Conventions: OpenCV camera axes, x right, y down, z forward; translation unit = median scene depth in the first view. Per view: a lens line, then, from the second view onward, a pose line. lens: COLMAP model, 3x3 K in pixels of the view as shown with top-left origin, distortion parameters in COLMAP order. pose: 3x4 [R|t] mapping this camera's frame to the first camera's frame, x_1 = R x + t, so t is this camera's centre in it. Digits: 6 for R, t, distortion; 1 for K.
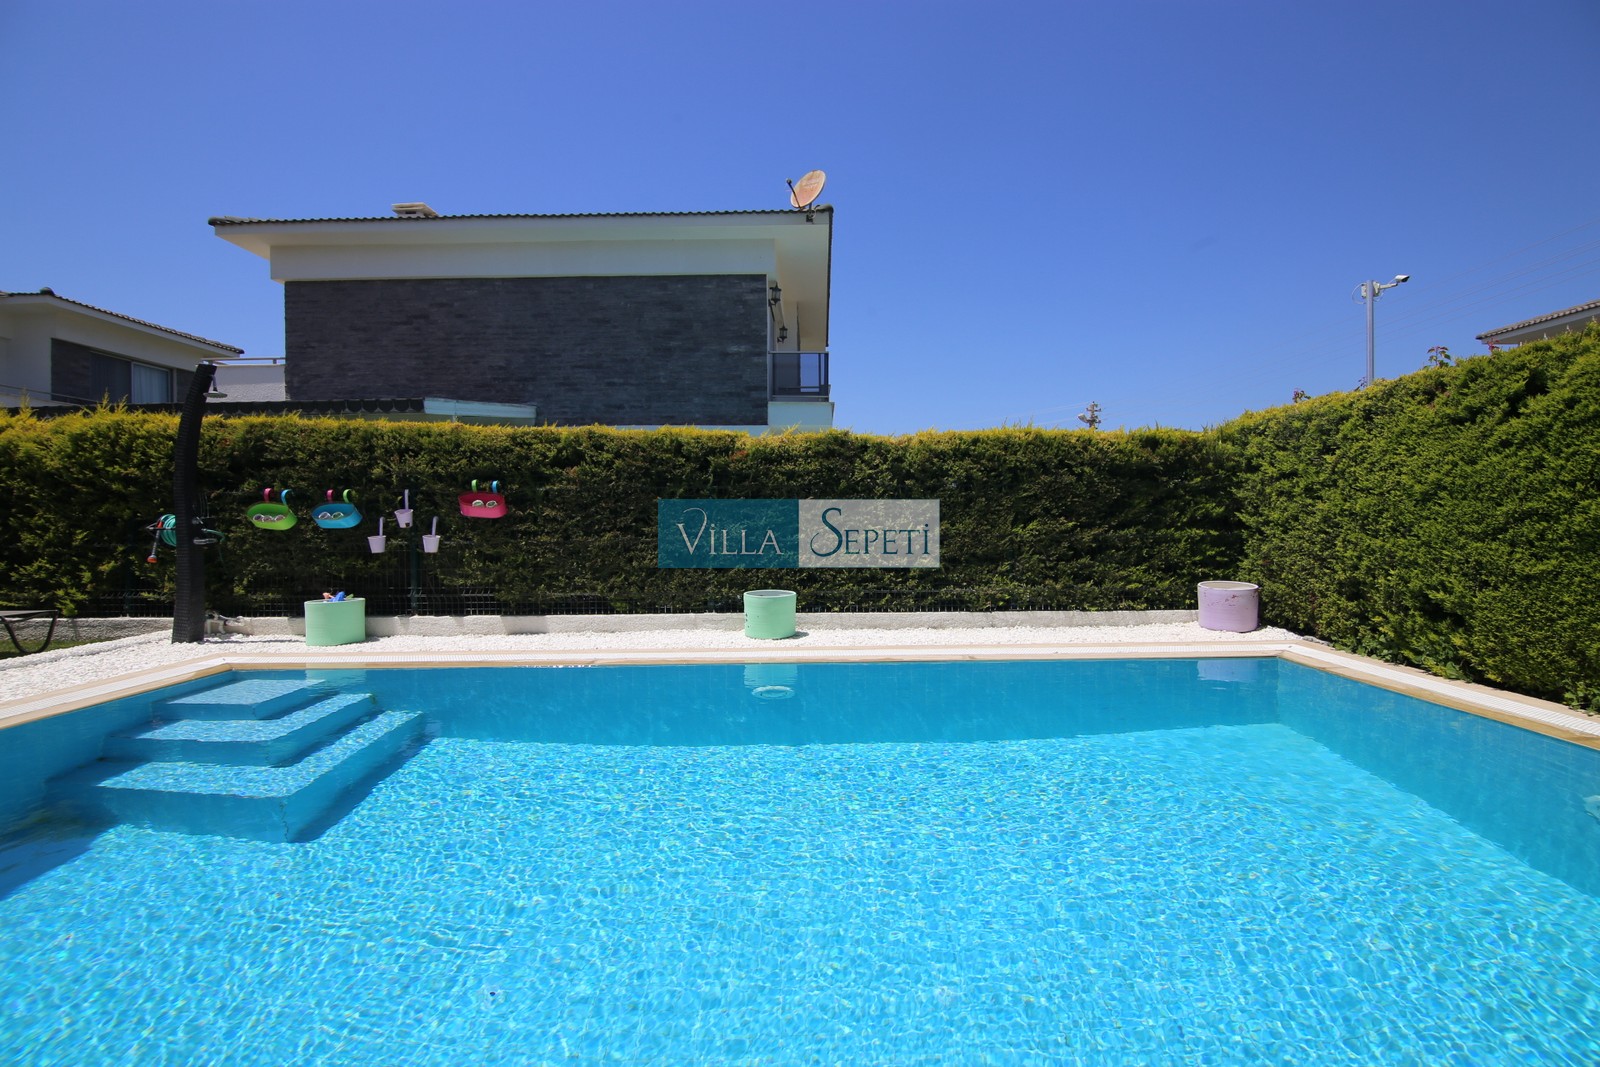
lens RADIAL K [[714.5, 0, 804.5], [0, 714.5, 526.3], [0, 0, 1]] dist [-0.005872, -0.008476]
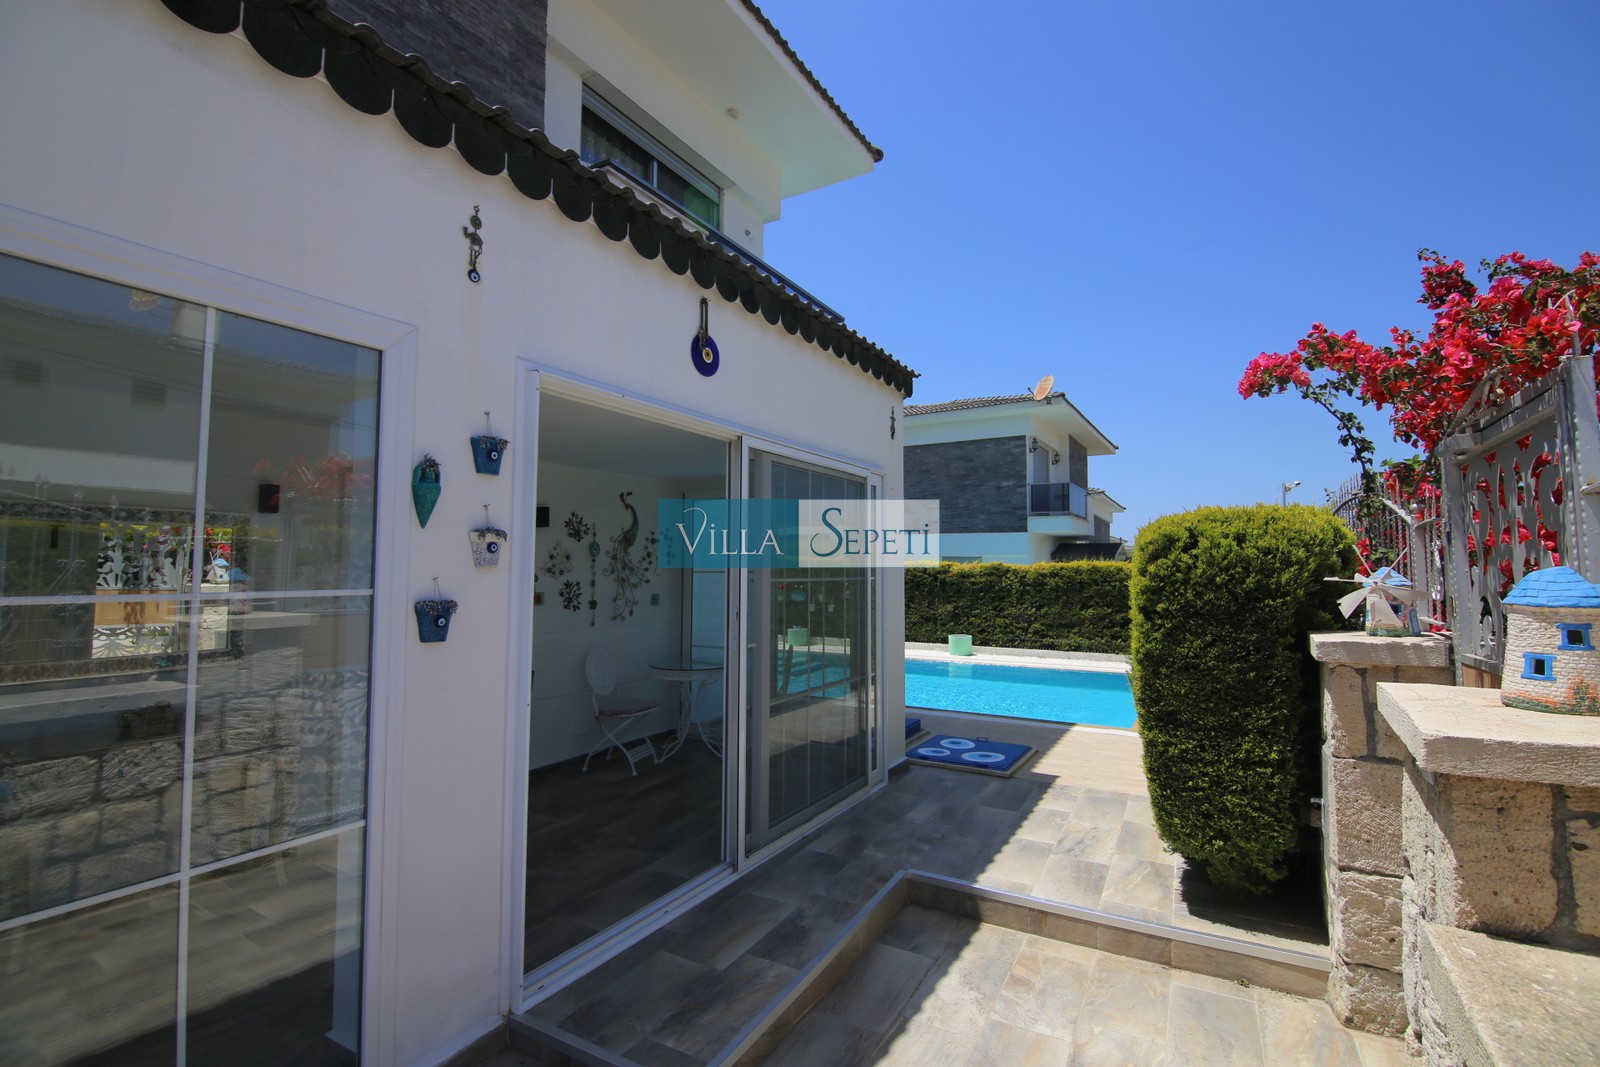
lens RADIAL K [[714.5, 0, 793.6], [0, 714.5, 524.2], [0, 0, 1]] dist [-0.005872, -0.008476]
pose [[0.854371, -0.022323, -0.519184, 0.660233], [-0.014538, 0.997659, -0.066818, -0.098757], [0.519461, 0.064635, 0.852046, -1.197893]]
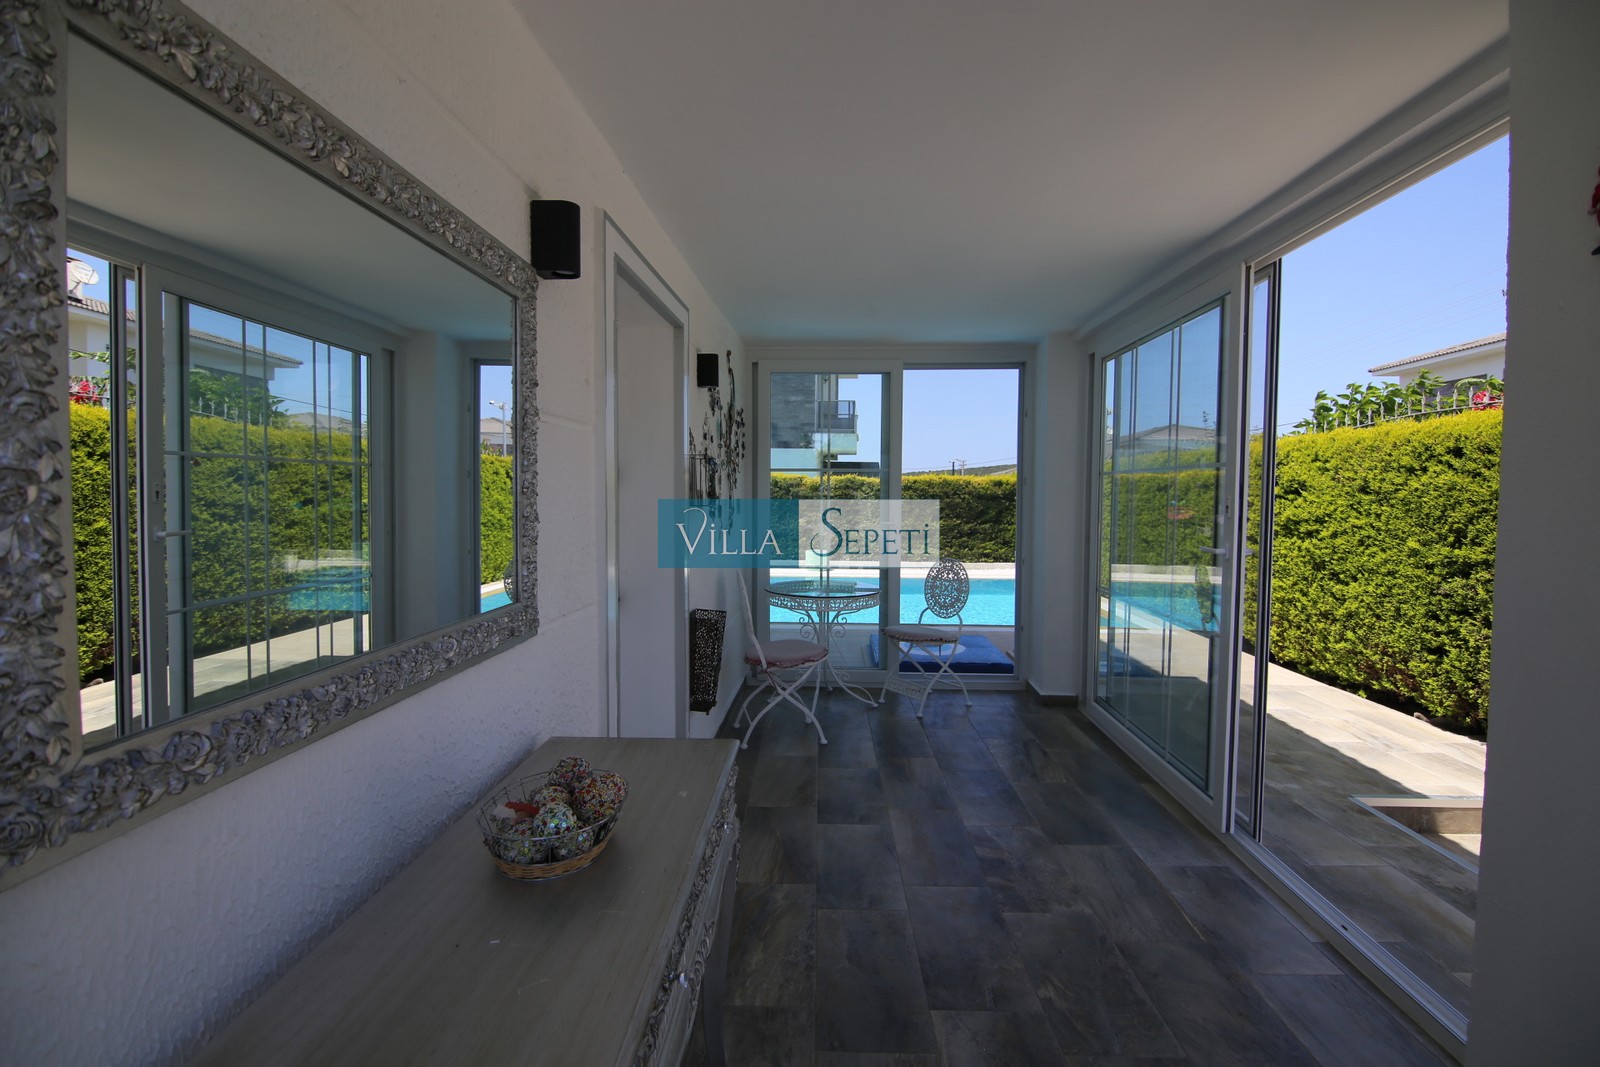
lens RADIAL K [[714.5, 0, 794.9], [0, 714.5, 529.5], [0, 0, 1]] dist [-0.005872, -0.008476]
pose [[0.997497, 0.017277, -0.068568, 0.031578], [-0.014392, 0.998999, 0.042355, -0.062913], [0.069231, -0.041262, 0.996747, -1.160382]]
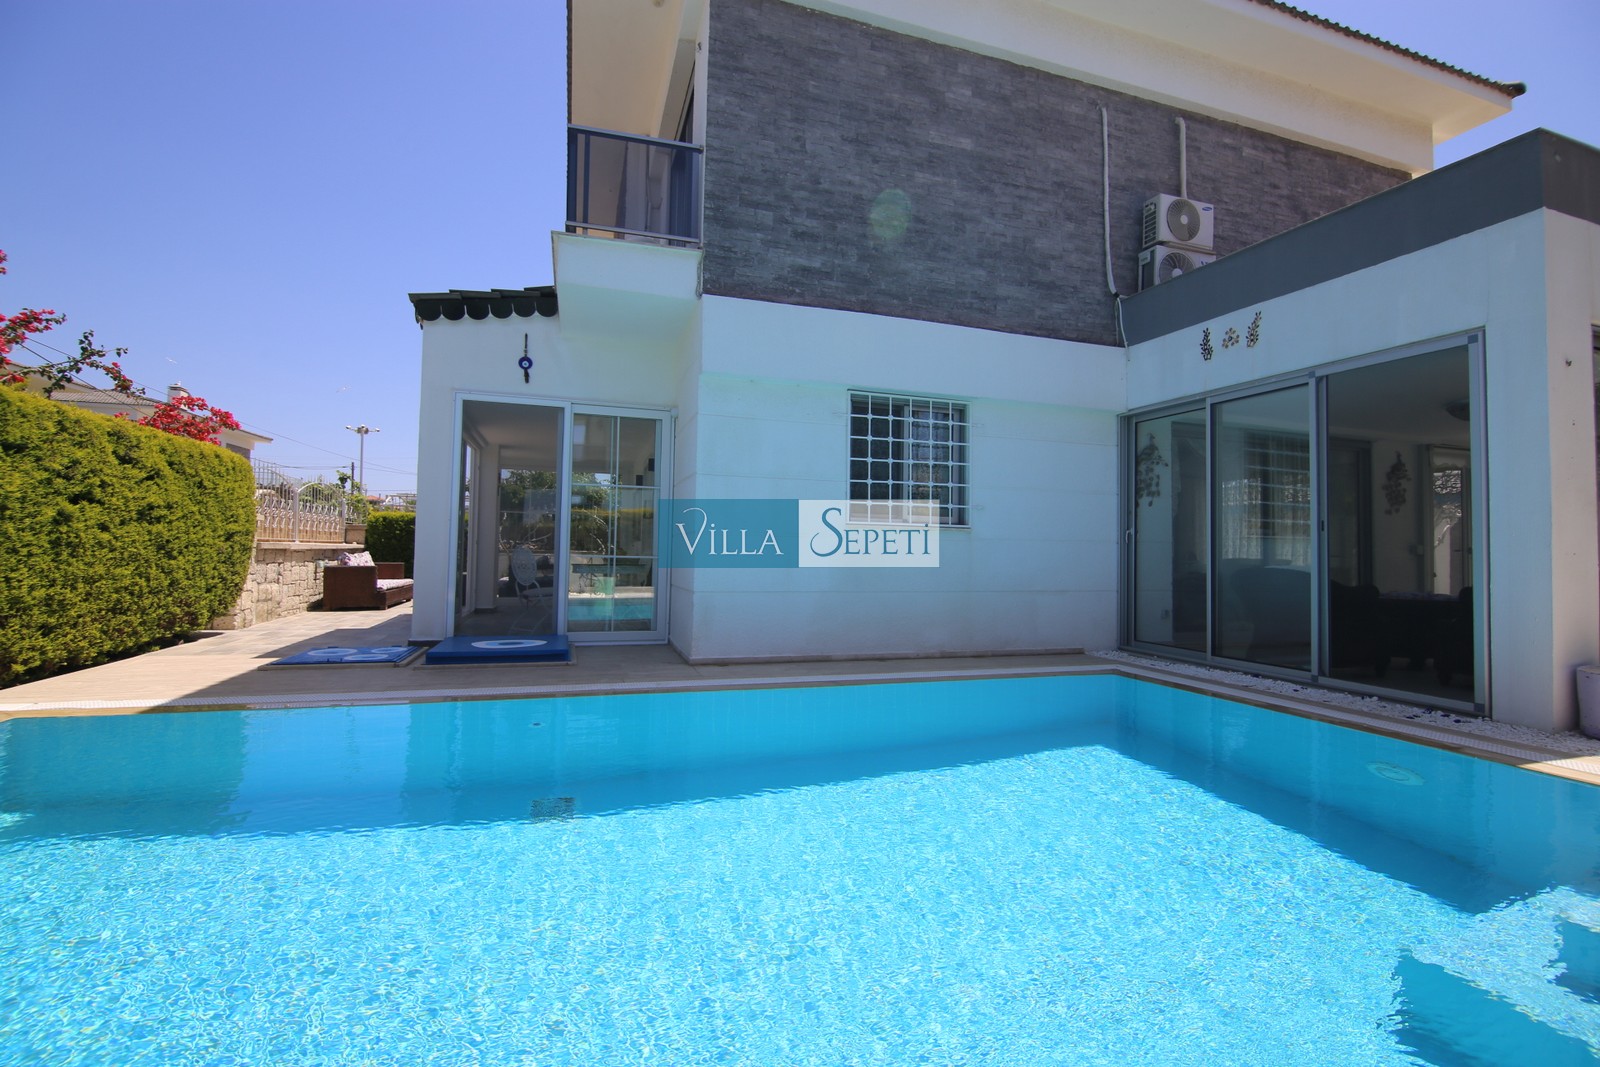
lens RADIAL K [[714.5, 0, 800.0], [0, 714.5, 525.7], [0, 0, 1]] dist [-0.005872, -0.008476]
pose [[-0.953449, -0.018527, -0.300983, 0.062475], [-0.011100, 0.999591, -0.026368, -0.005839], [0.301348, -0.021800, -0.953265, 0.870569]]
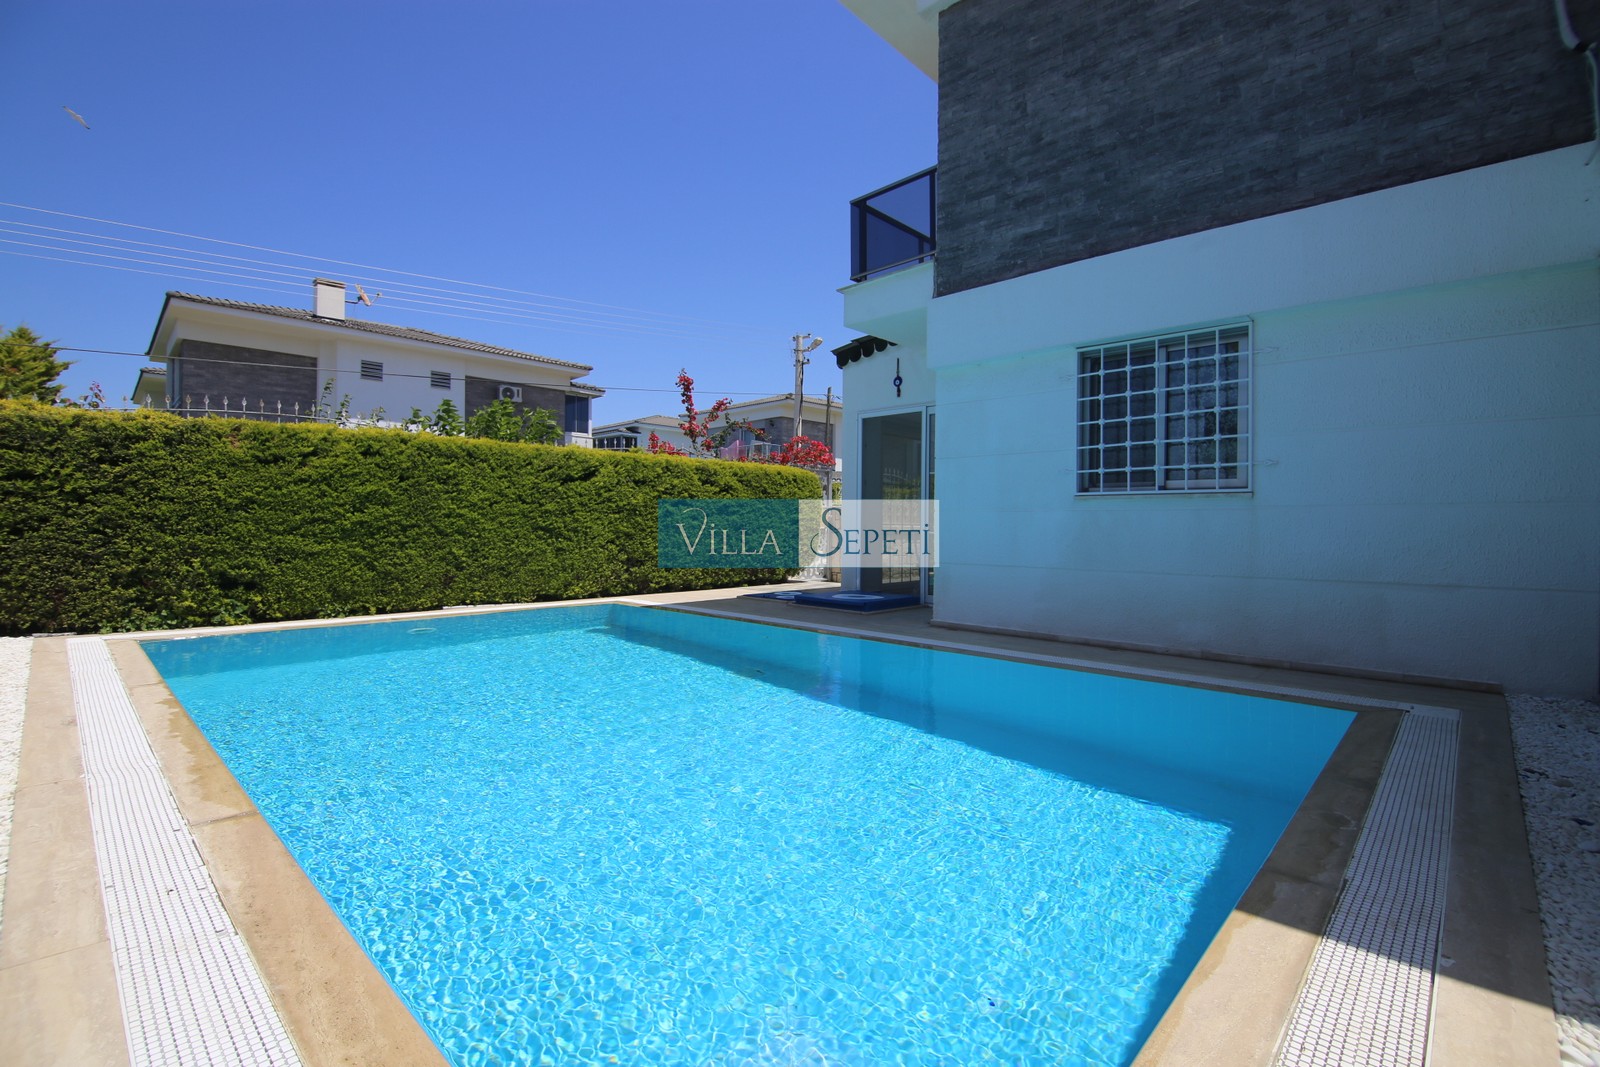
lens RADIAL K [[714.5, 0, 801.8], [0, 714.5, 523.4], [0, 0, 1]] dist [-0.005872, -0.008476]
pose [[-0.726290, 0.005595, 0.687365, -0.689957], [0.004053, 0.999984, -0.003856, 0.002692], [-0.687376, -0.000015, -0.726302, 0.845573]]
